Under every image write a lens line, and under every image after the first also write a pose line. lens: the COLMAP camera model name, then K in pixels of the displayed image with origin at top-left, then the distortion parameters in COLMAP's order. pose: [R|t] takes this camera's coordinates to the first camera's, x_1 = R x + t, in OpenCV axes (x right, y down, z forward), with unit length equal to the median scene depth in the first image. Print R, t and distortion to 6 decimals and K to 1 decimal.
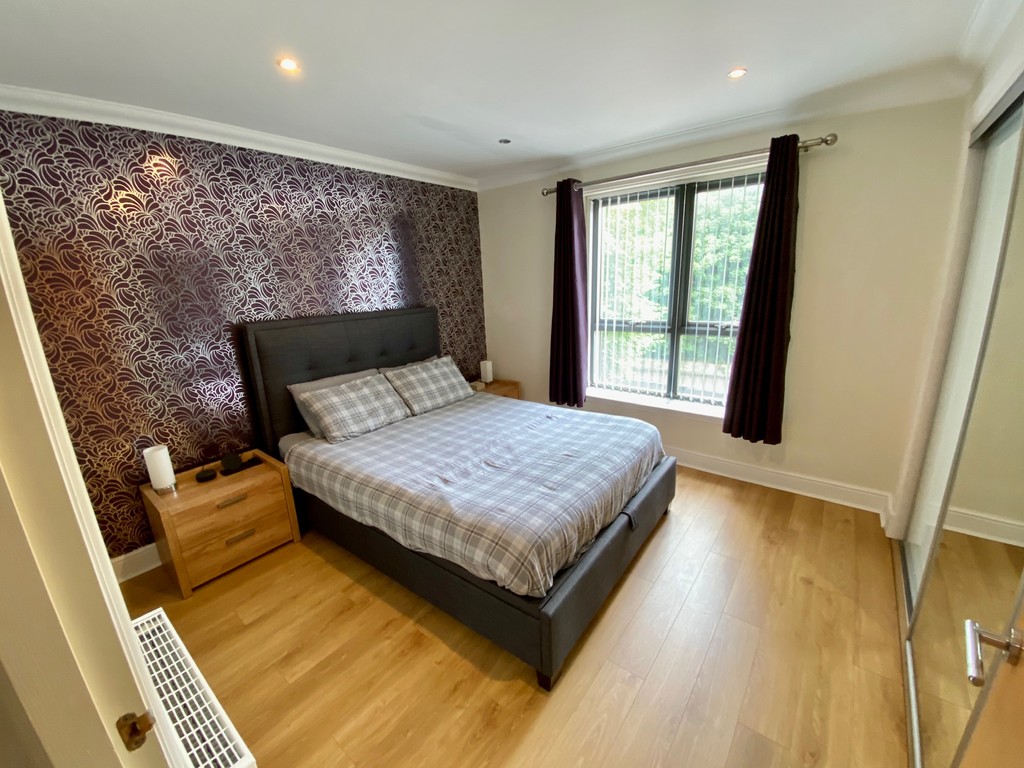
lens RADIAL K [[411.8, 0, 507.6], [0, 411.8, 379.5], [0, 0, 1]] dist [0.032920, -0.031704]
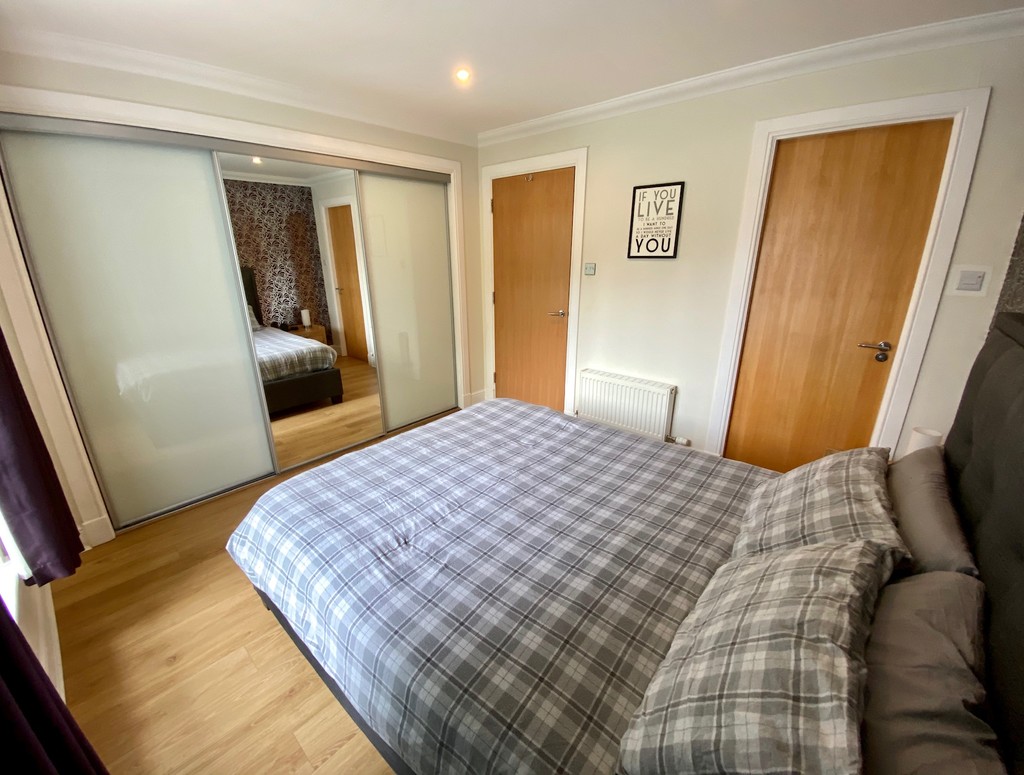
lens RADIAL K [[427.3, 0, 512.0], [0, 427.3, 387.5], [0, 0, 1]] dist [0.001907, -0.000048]
pose [[-0.997133, 0.017982, 0.073495, -0.072334], [0.054018, 0.849342, 0.525072, -0.336031], [-0.052981, 0.527537, -0.847879, 1.448734]]
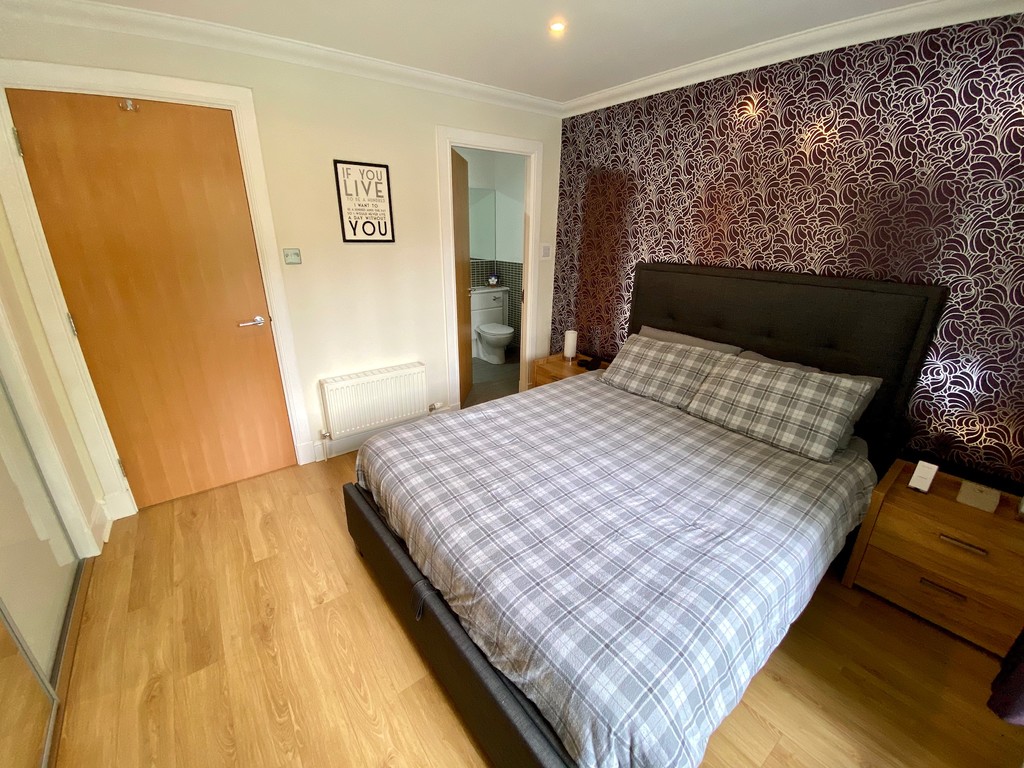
lens RADIAL K [[411.8, 0, 507.6], [0, 411.8, 379.5], [0, 0, 1]] dist [0.032920, -0.031704]
pose [[-0.251830, 0.361226, -0.897829, 0.587418], [-0.239439, 0.875630, 0.419454, -0.233651], [0.937683, 0.320607, -0.134019, 0.884999]]
